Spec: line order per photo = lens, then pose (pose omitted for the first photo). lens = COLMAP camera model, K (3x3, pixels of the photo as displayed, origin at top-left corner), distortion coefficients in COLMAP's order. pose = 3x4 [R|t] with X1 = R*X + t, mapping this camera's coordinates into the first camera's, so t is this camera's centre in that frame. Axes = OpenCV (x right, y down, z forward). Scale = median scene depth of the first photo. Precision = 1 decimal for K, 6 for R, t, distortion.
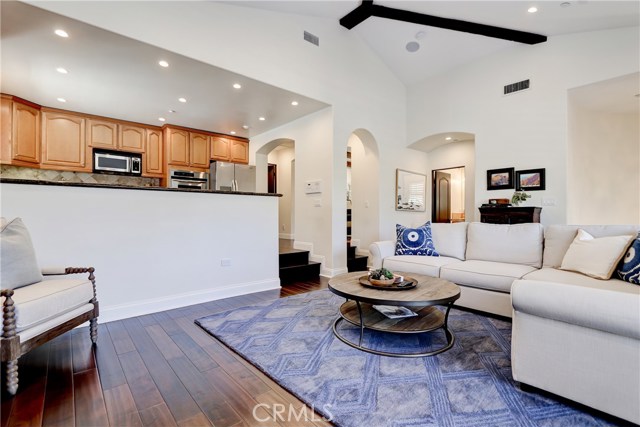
lens RADIAL K [[292.1, 0, 311.2], [0, 292.1, 207.2], [0, 0, 1]] dist [0.003161, -0.002887]
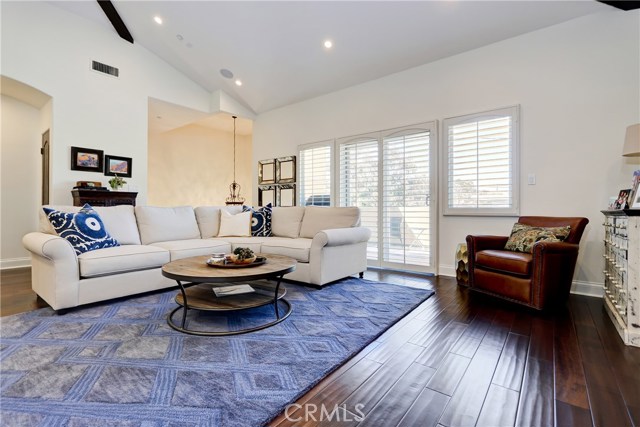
lens RADIAL K [[292.1, 0, 310.5], [0, 292.1, 209.6], [0, 0, 1]] dist [0.003161, -0.002887]
pose [[-0.174559, -0.008574, 0.984609, -0.401735], [-0.034924, 0.999387, 0.002511, 0.035021], [-0.984027, -0.033949, -0.174751, 0.495510]]
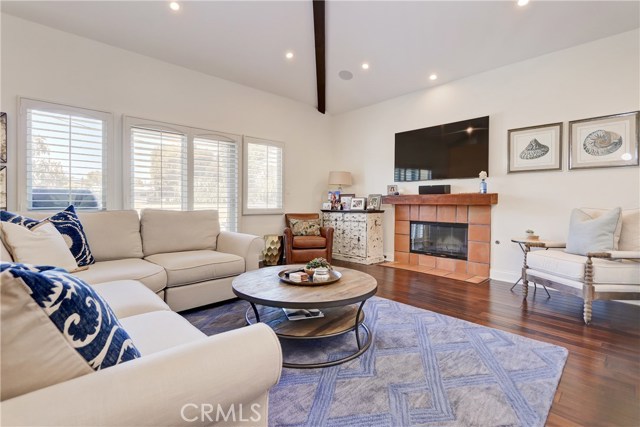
lens RADIAL K [[292.1, 0, 319.2], [0, 292.1, 208.6], [0, 0, 1]] dist [0.003161, -0.002887]
pose [[-0.997864, -0.011136, -0.064367, 0.180903], [-0.009876, 0.999754, -0.019856, 0.034969], [0.064572, -0.019178, -0.997729, 1.048624]]
